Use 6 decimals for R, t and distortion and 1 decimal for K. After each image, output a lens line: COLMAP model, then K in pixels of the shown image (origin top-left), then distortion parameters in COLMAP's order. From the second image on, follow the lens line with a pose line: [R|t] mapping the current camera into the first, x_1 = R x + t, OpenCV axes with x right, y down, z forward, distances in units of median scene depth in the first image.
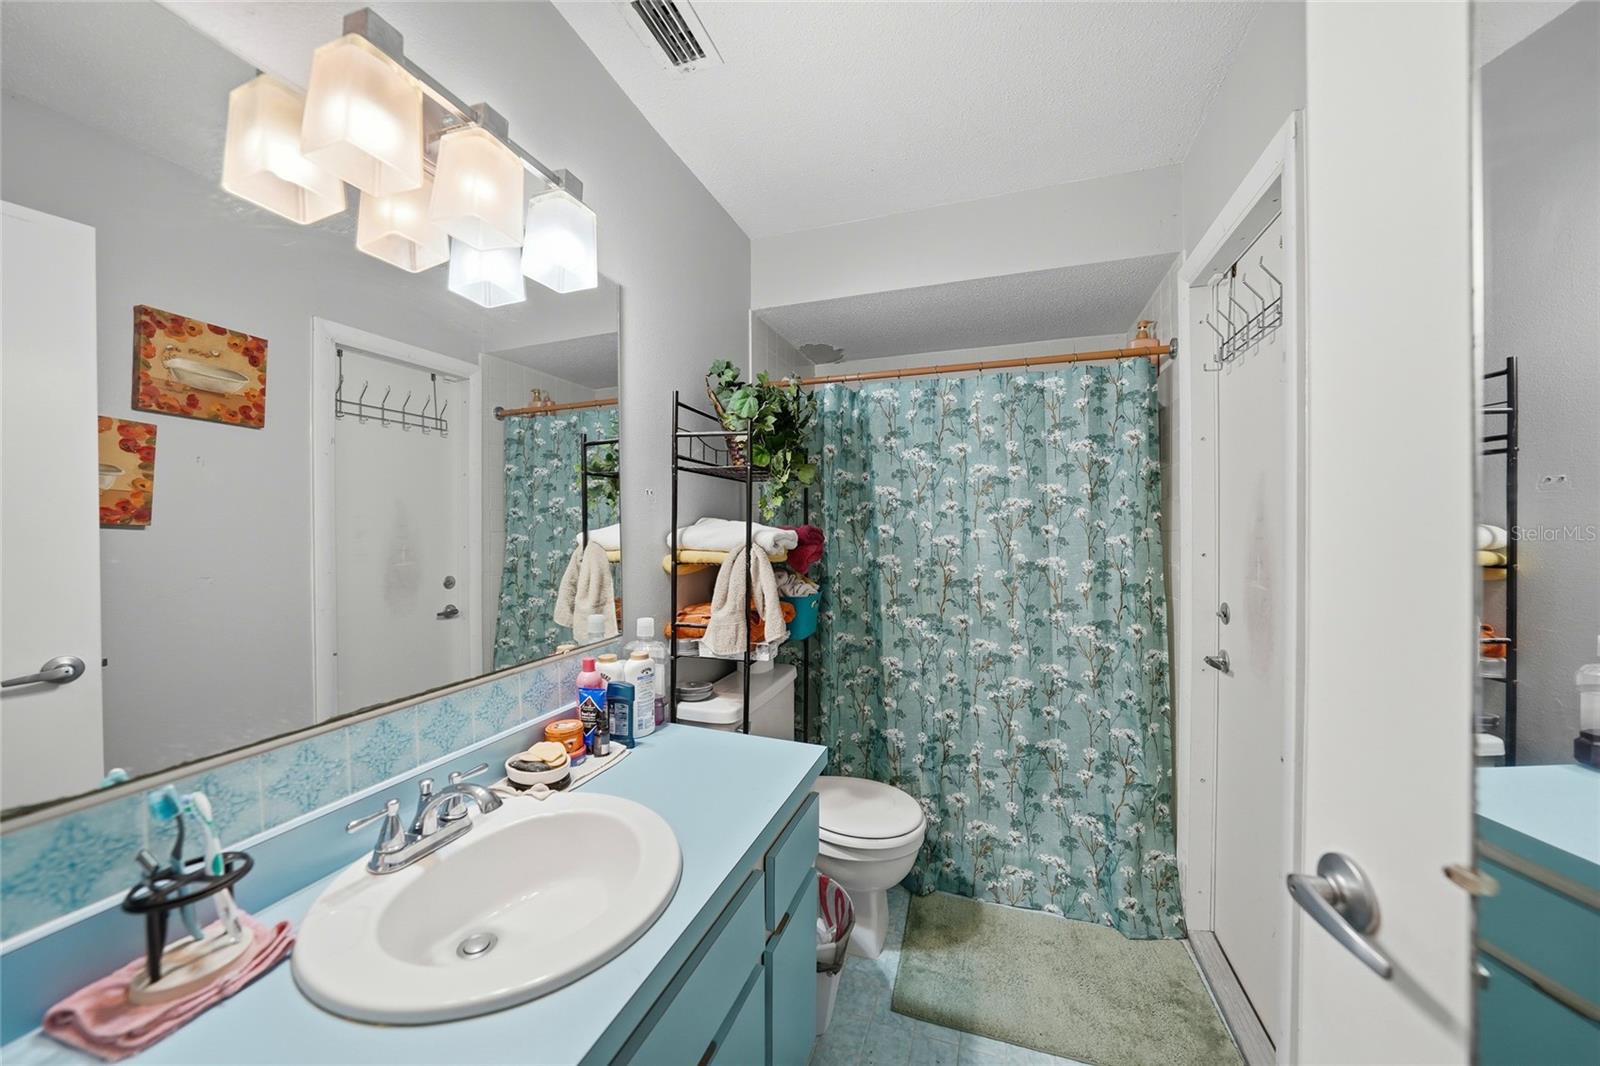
lens RADIAL K [[561.8, 0, 798.7], [0, 561.8, 526.9], [0, 0, 1]] dist [-0.026999, 0.006181]
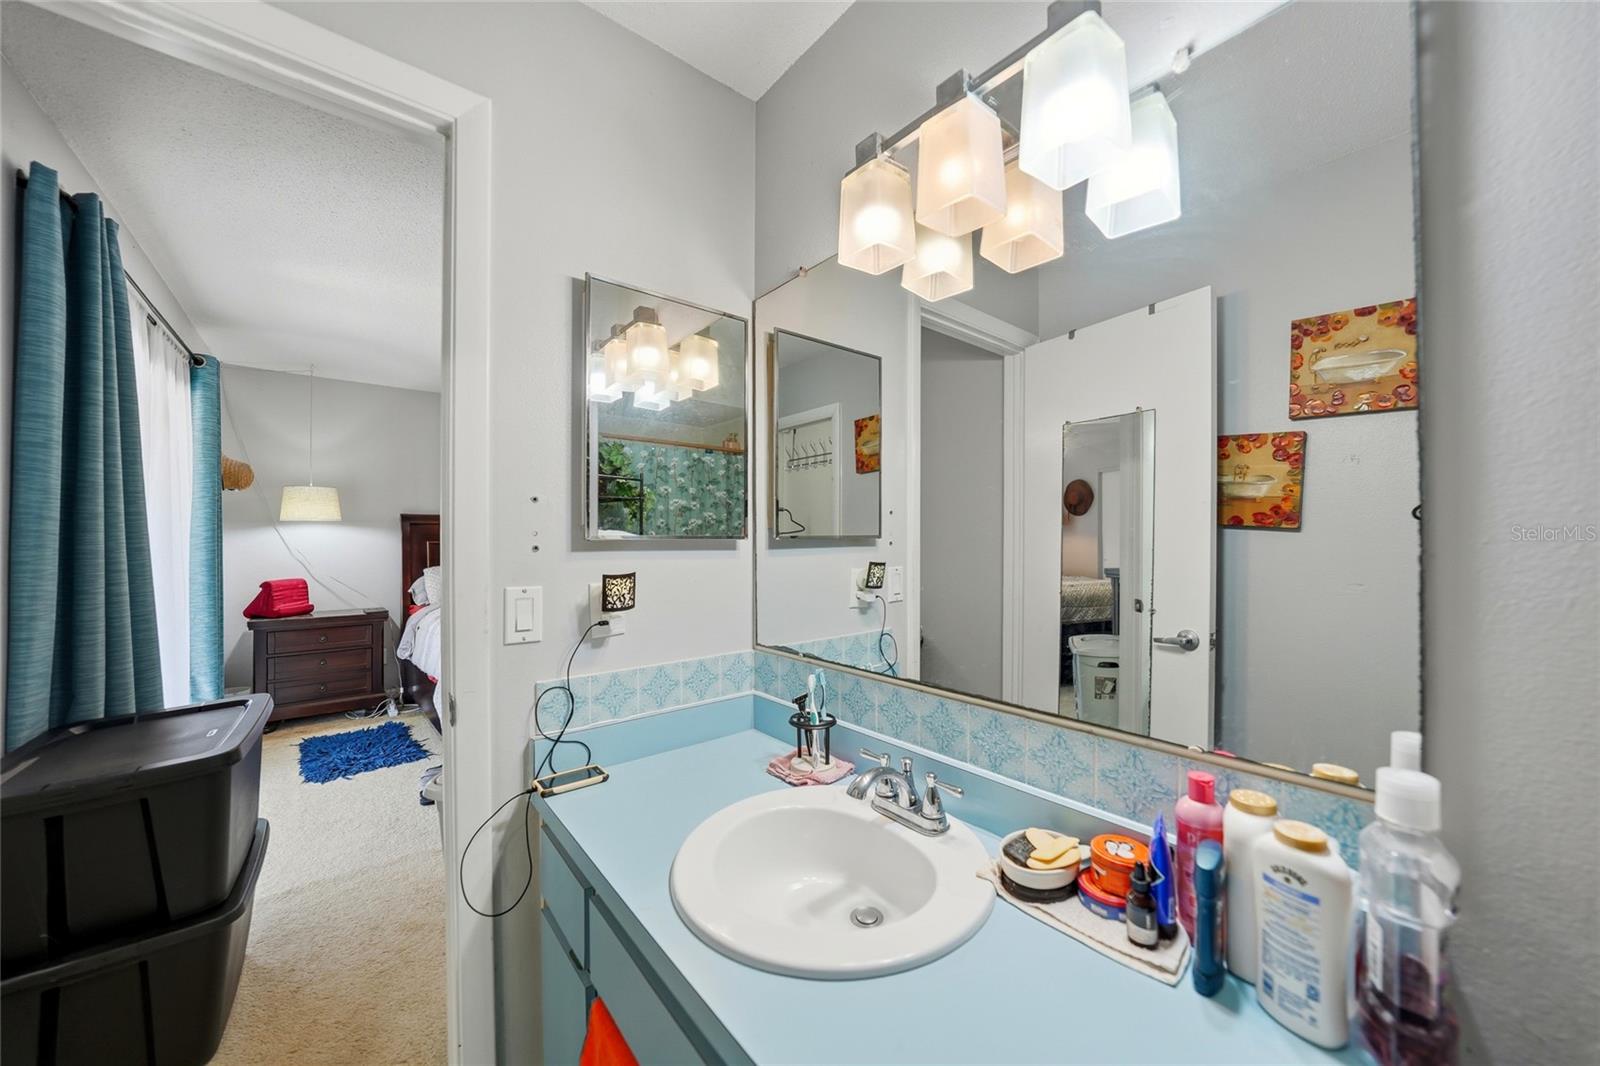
lens RADIAL K [[561.8, 0, 798.7], [0, 561.8, 526.9], [0, 0, 1]] dist [-0.026999, 0.006181]
pose [[-0.510976, -0.001510, -0.859594, 0.225894], [0.015401, 0.999822, -0.010911, -0.007235], [0.859457, -0.018814, -0.510862, 0.733073]]
